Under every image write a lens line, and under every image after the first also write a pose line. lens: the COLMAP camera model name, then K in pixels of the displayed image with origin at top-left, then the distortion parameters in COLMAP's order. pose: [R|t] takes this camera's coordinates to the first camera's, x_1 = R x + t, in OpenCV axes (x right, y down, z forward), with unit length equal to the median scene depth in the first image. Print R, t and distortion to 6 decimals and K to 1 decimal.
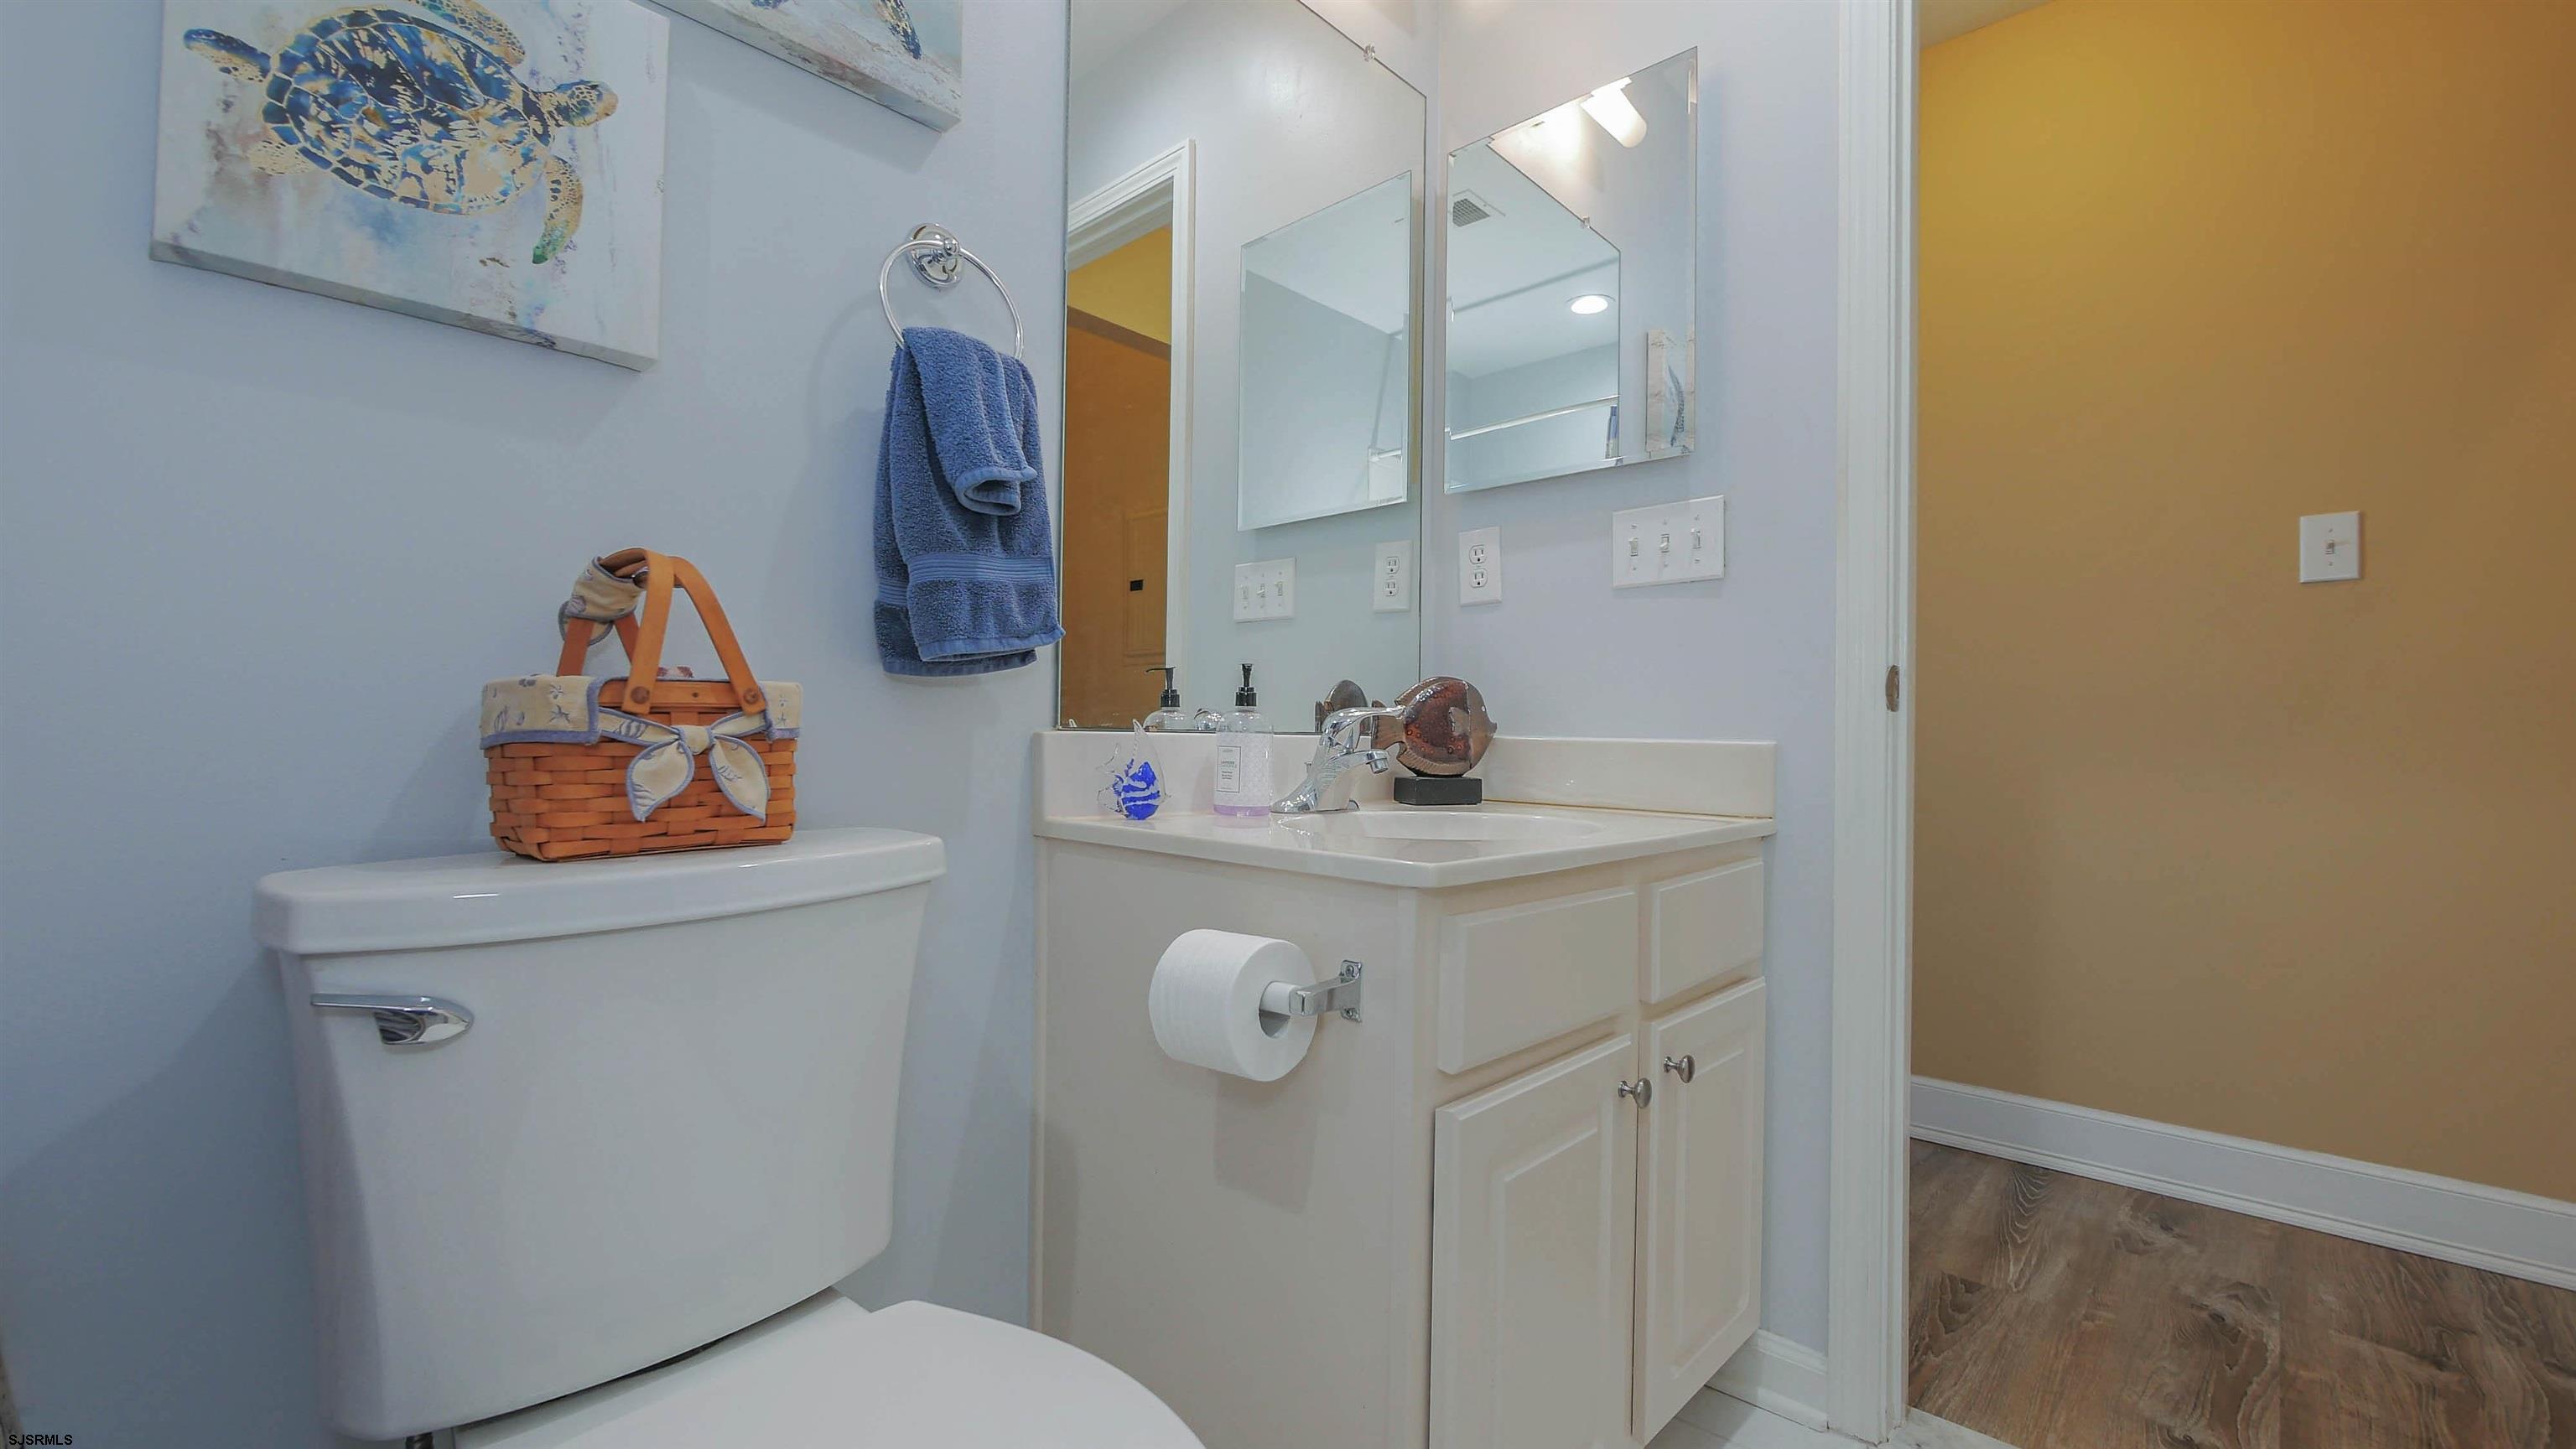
lens RADIAL K [[1064.5, 0, 1294.9], [0, 1064.5, 726.4], [0, 0, 1]] dist [-0.009608, 0.001546]
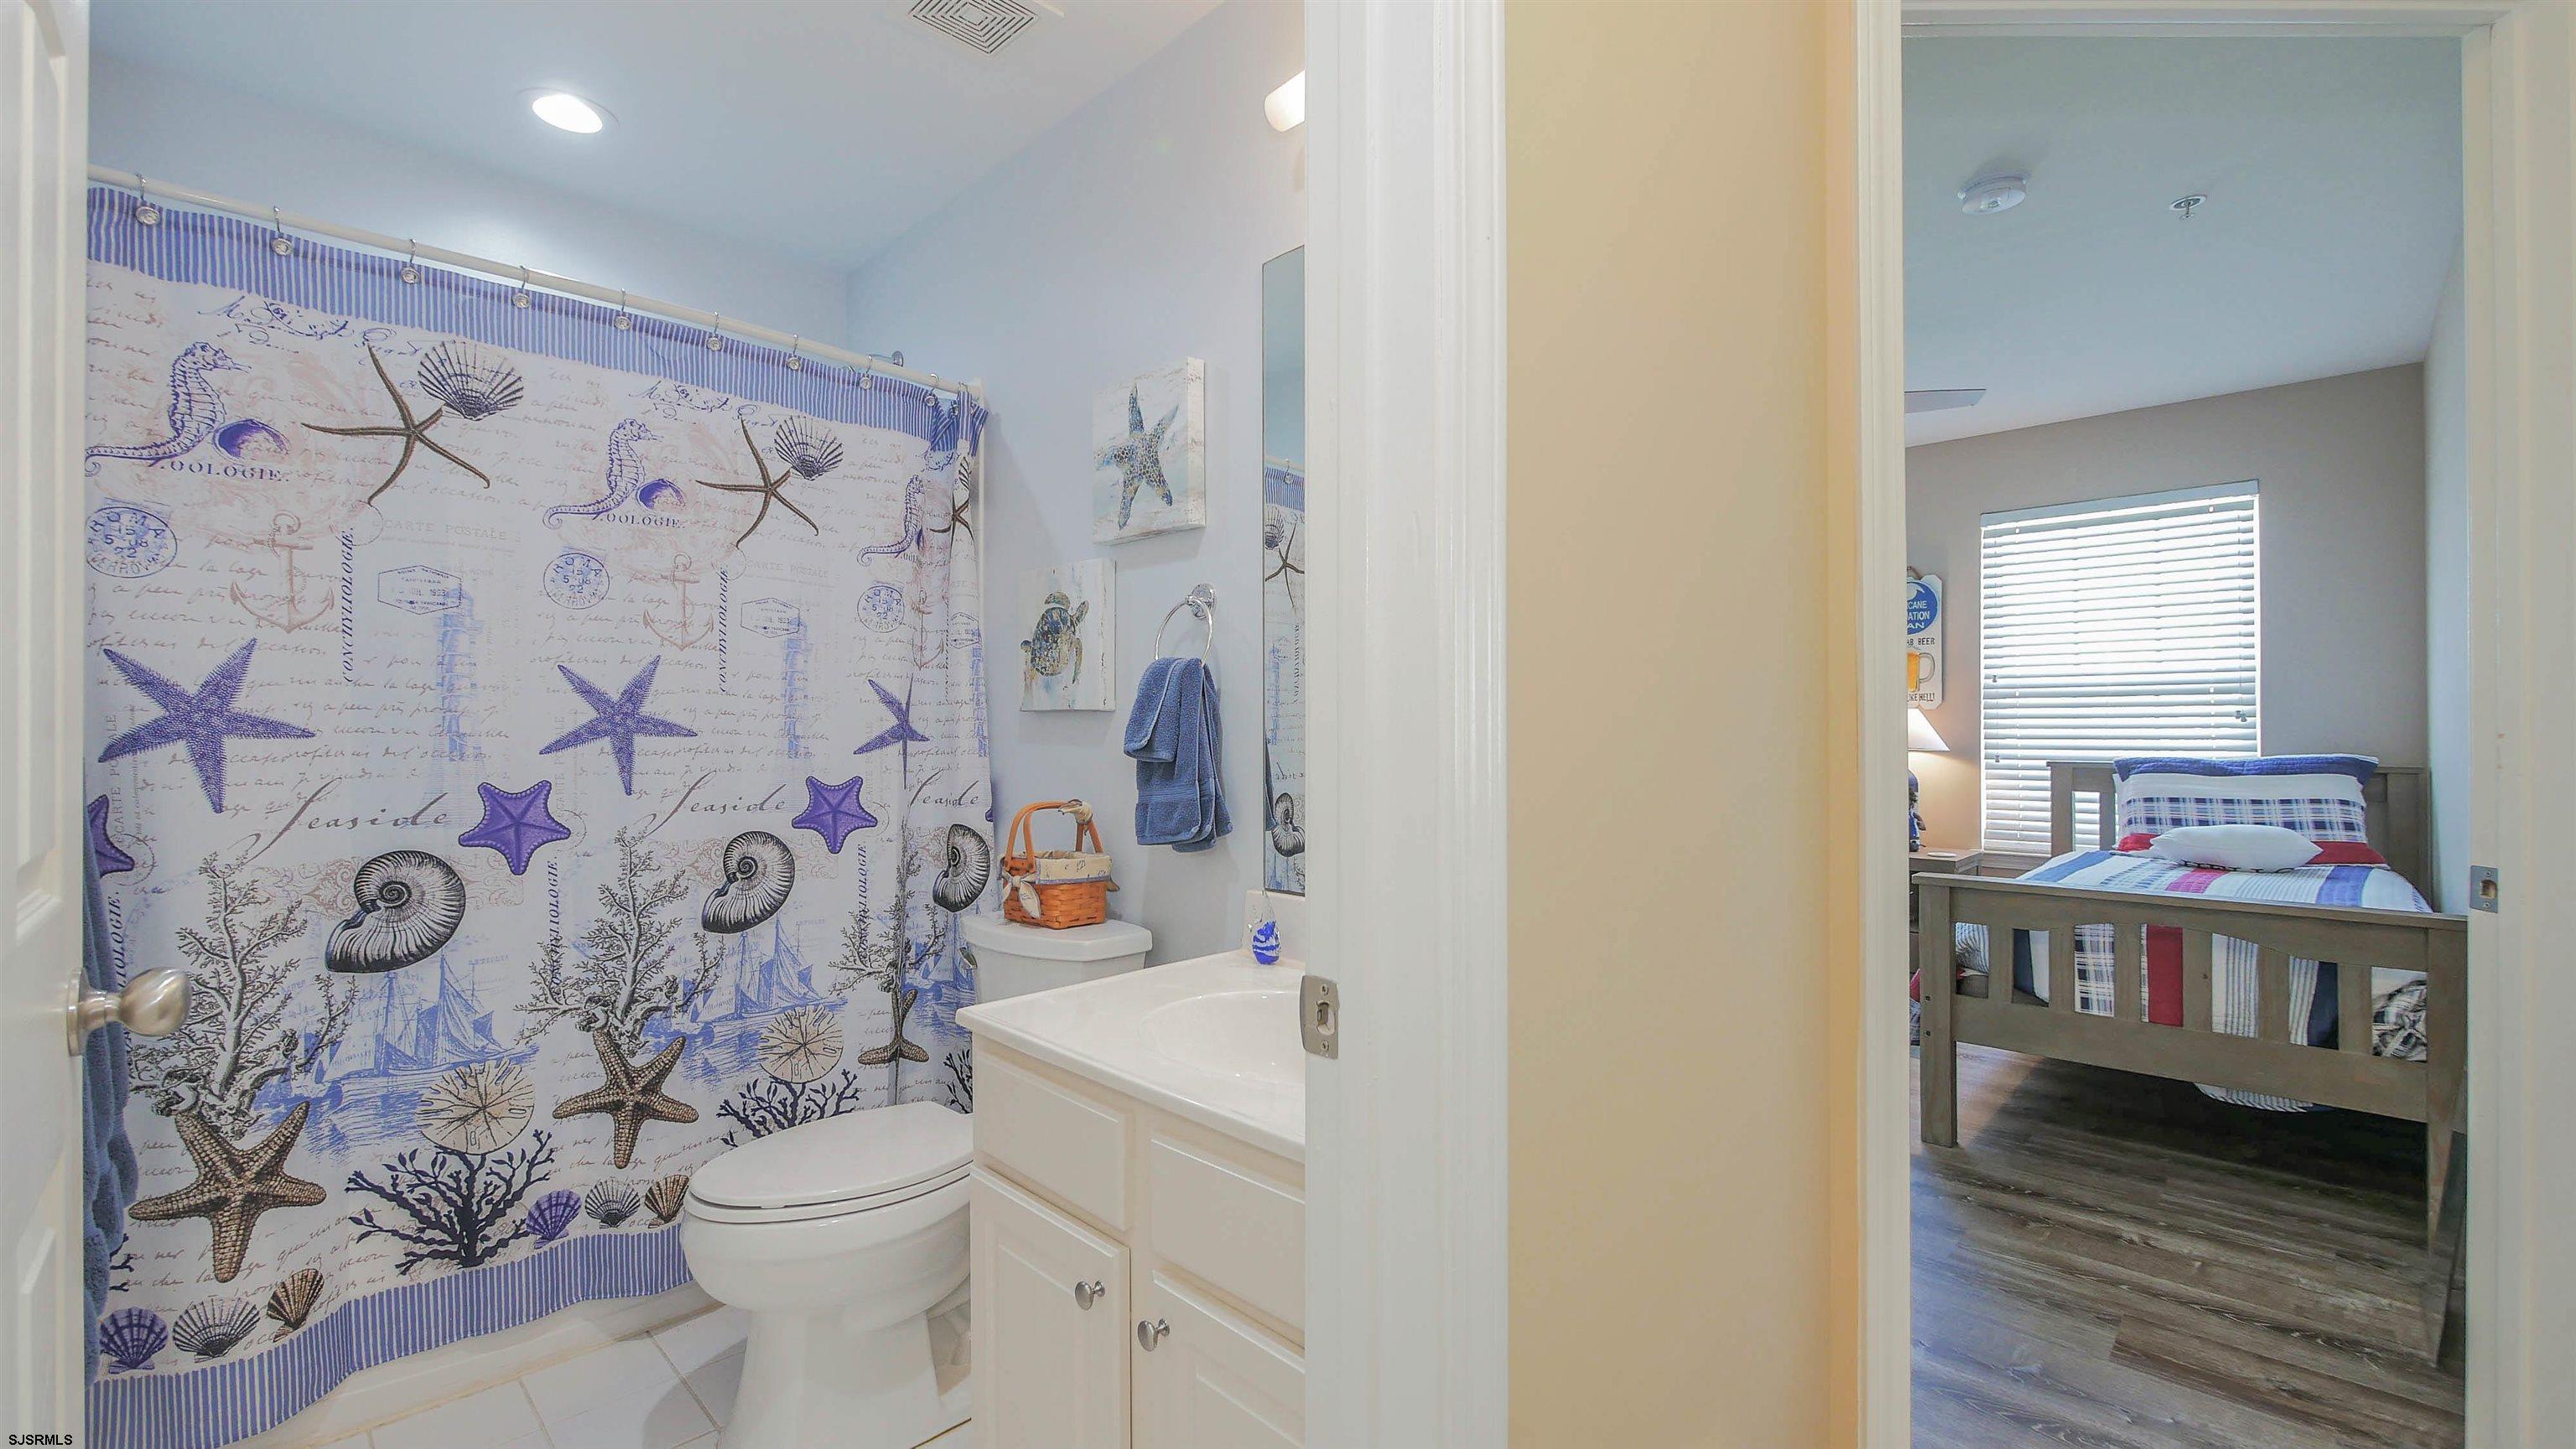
lens RADIAL K [[1064.5, 0, 1286.8], [0, 1064.5, 717.9], [0, 0, 1]] dist [-0.009608, 0.001546]
pose [[-0.034050, -0.014408, -0.999316, 1.889172], [0.014806, 0.999779, -0.014919, -0.318956], [0.999310, -0.015304, -0.033829, 1.654903]]
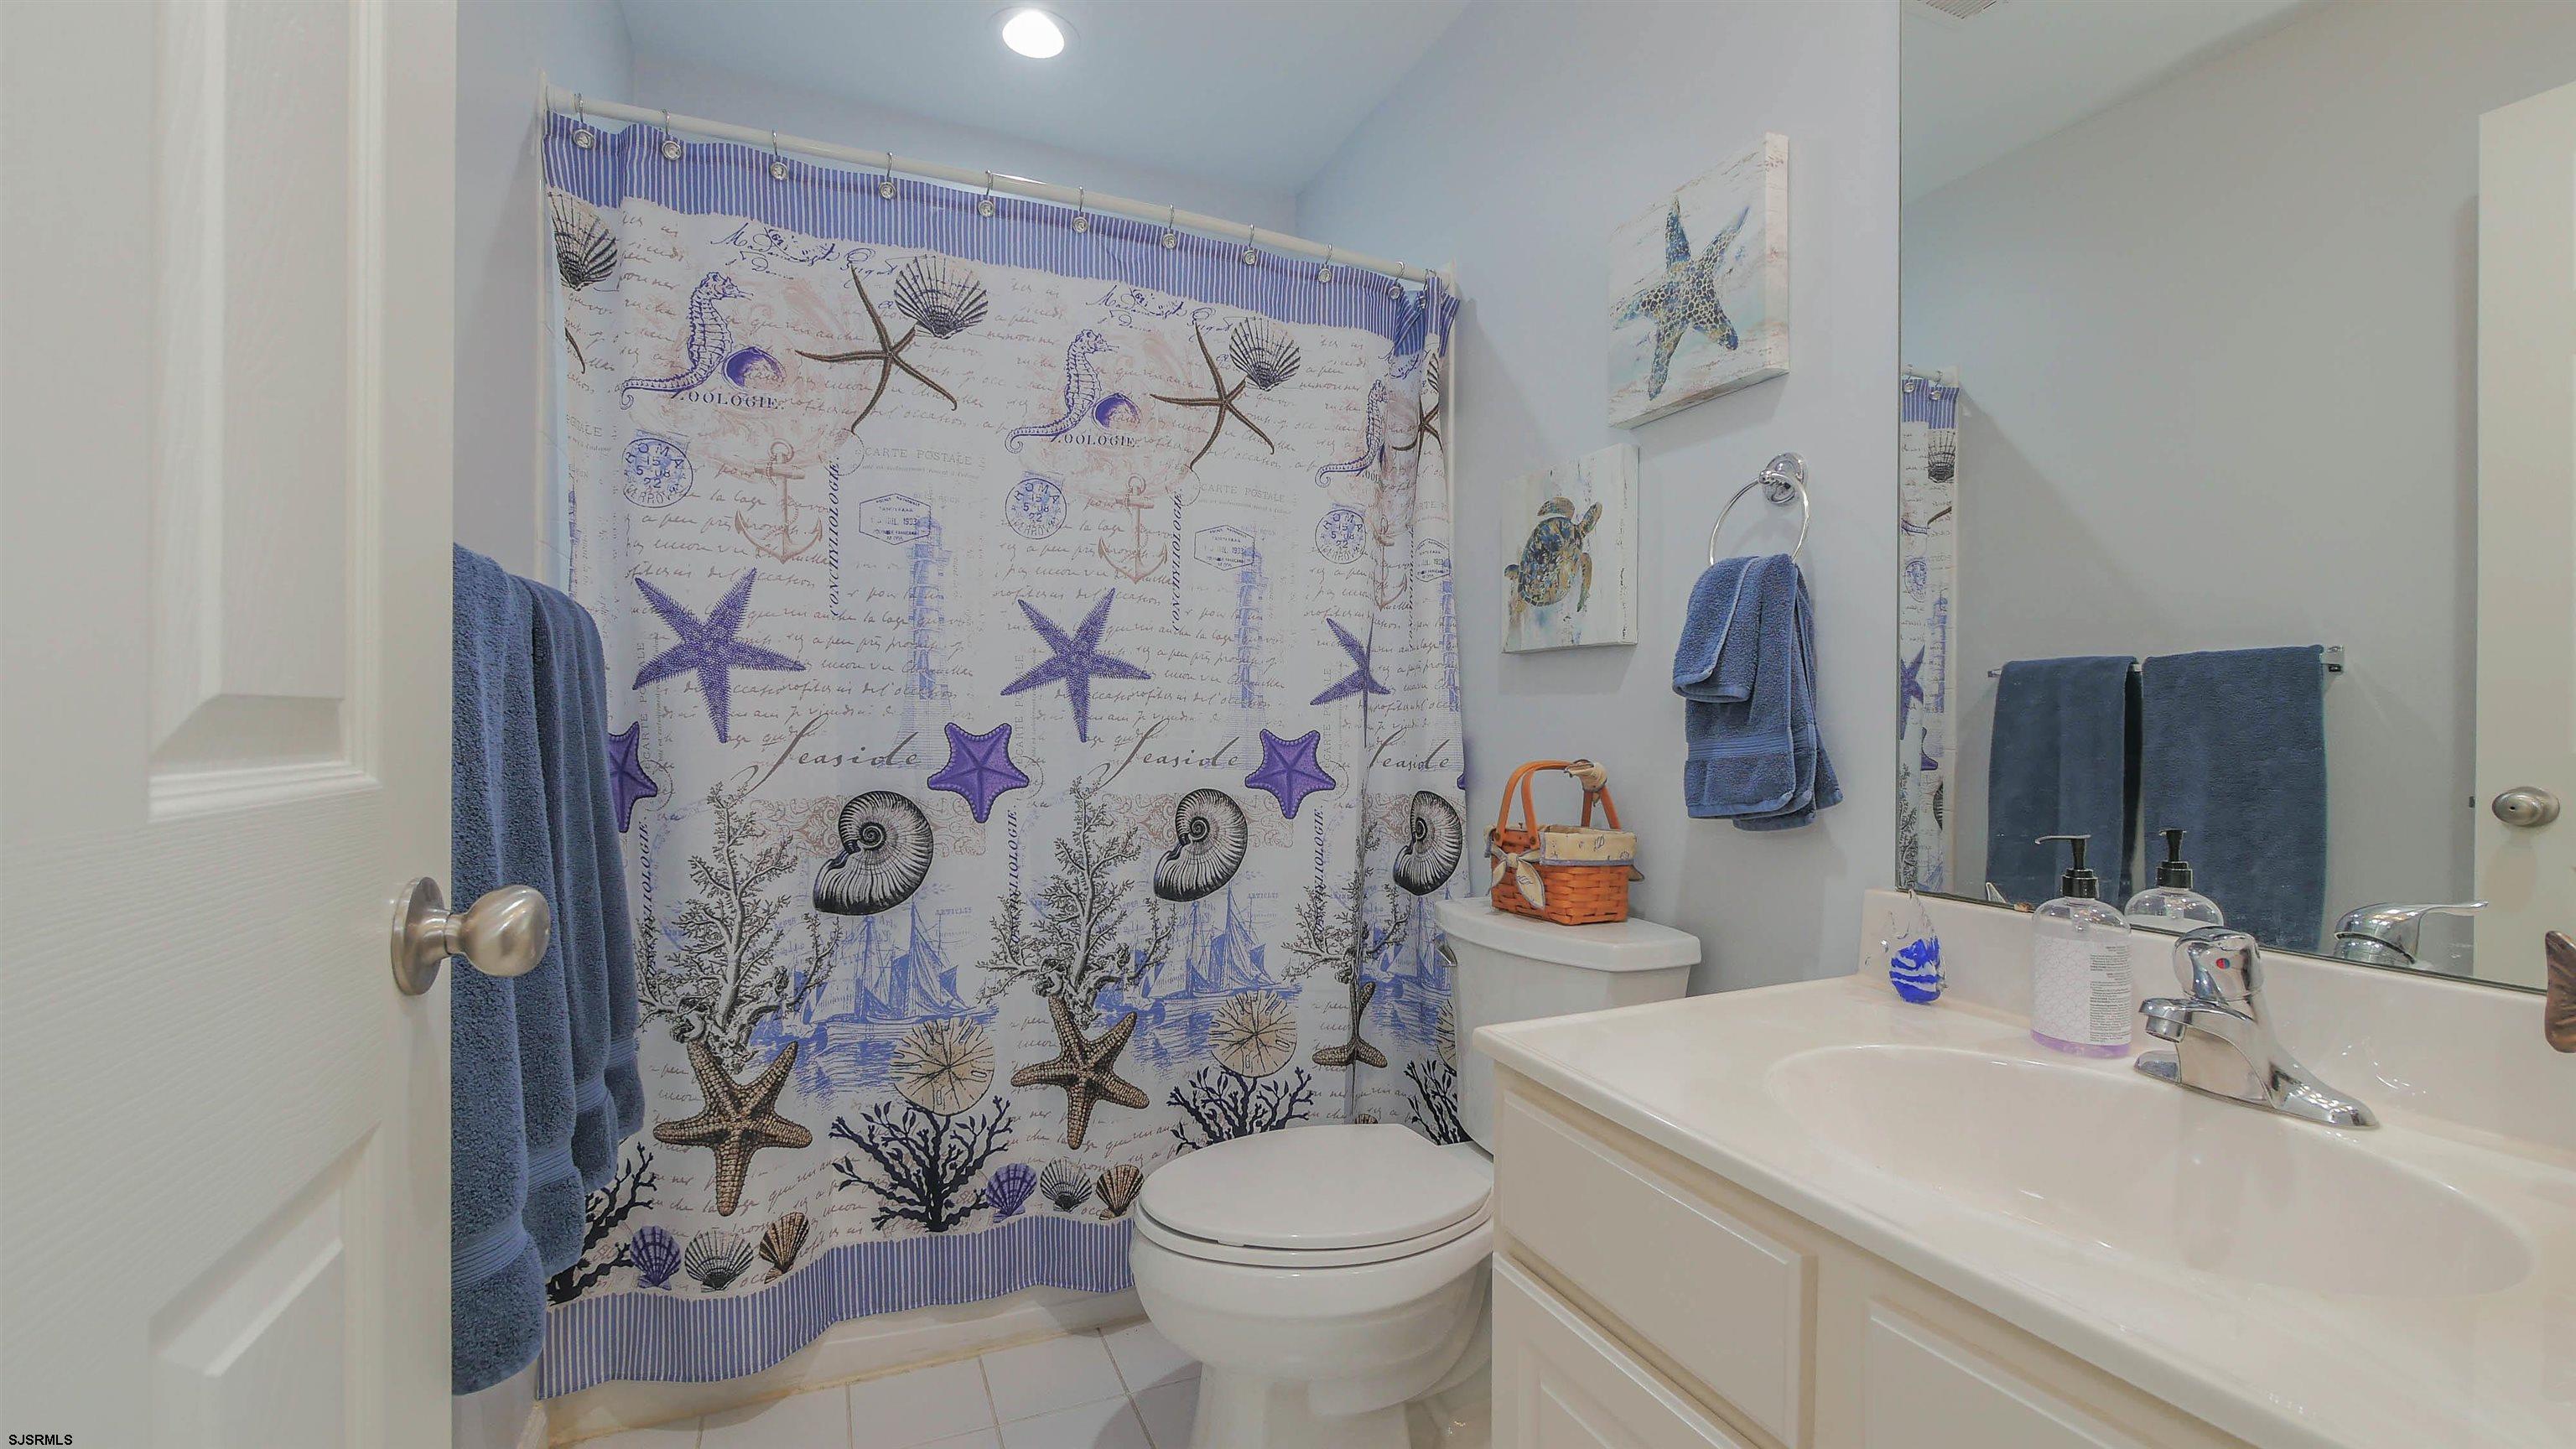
lens RADIAL K [[1064.5, 0, 1281.0], [0, 1064.5, 719.0], [0, 0, 1]] dist [-0.009608, 0.001546]
pose [[-0.404486, -0.012342, -0.914461, 1.377703], [0.002530, 0.999890, -0.014614, -0.215340], [0.914541, -0.008225, -0.404410, 1.340261]]
